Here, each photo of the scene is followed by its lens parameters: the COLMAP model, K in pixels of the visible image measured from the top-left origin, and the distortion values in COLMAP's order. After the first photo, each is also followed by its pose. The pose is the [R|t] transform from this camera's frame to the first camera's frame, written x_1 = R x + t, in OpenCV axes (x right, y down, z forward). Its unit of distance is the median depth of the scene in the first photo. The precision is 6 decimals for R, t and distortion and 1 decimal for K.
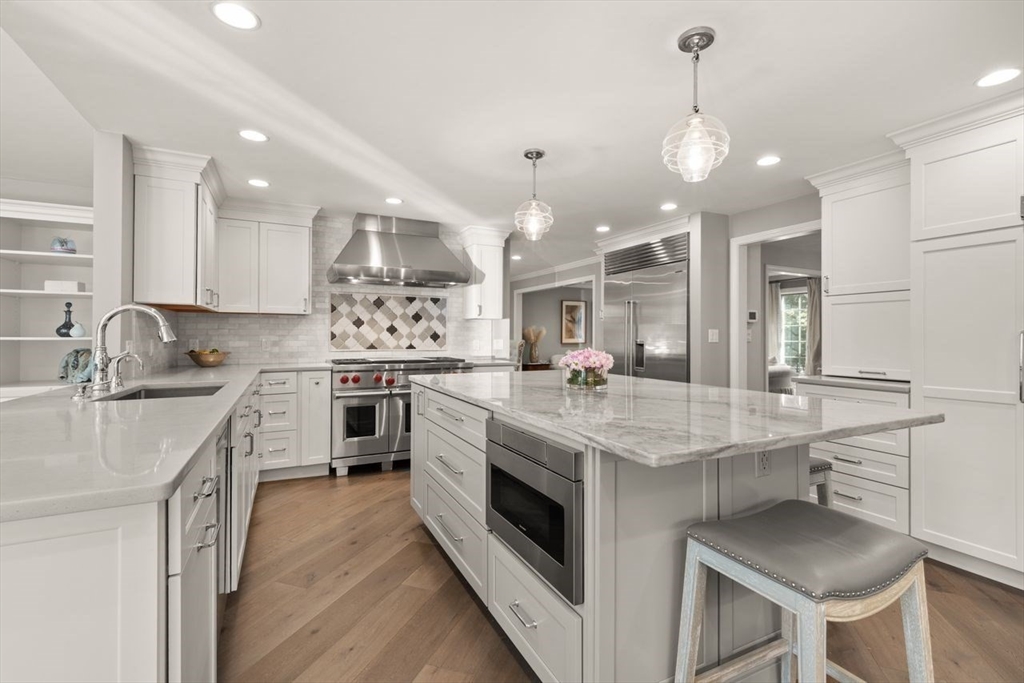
lens RADIAL K [[461.8, 0, 512.4], [0, 461.8, 335.7], [0, 0, 1]] dist [0.004688, -0.000264]
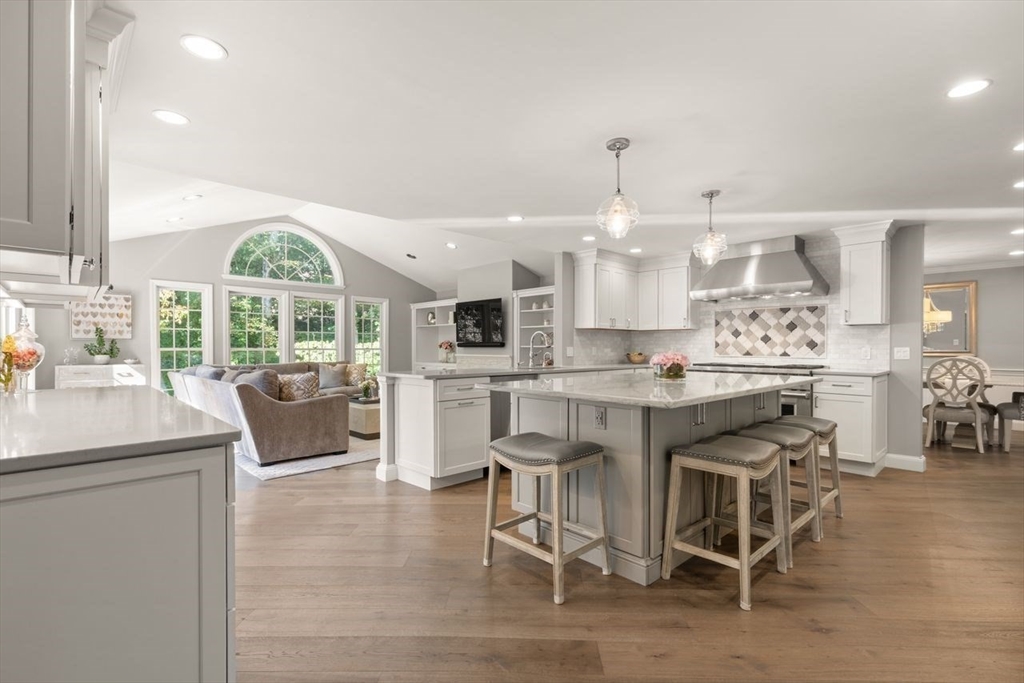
lens RADIAL K [[461.8, 0, 509.5], [0, 461.8, 346.9], [0, 0, 1]] dist [0.004688, -0.000264]
pose [[0.296313, -0.007213, -0.955064, 0.633539], [-0.004718, 0.999948, -0.009016, 0.020242], [0.955079, 0.007177, 0.296264, 0.068187]]
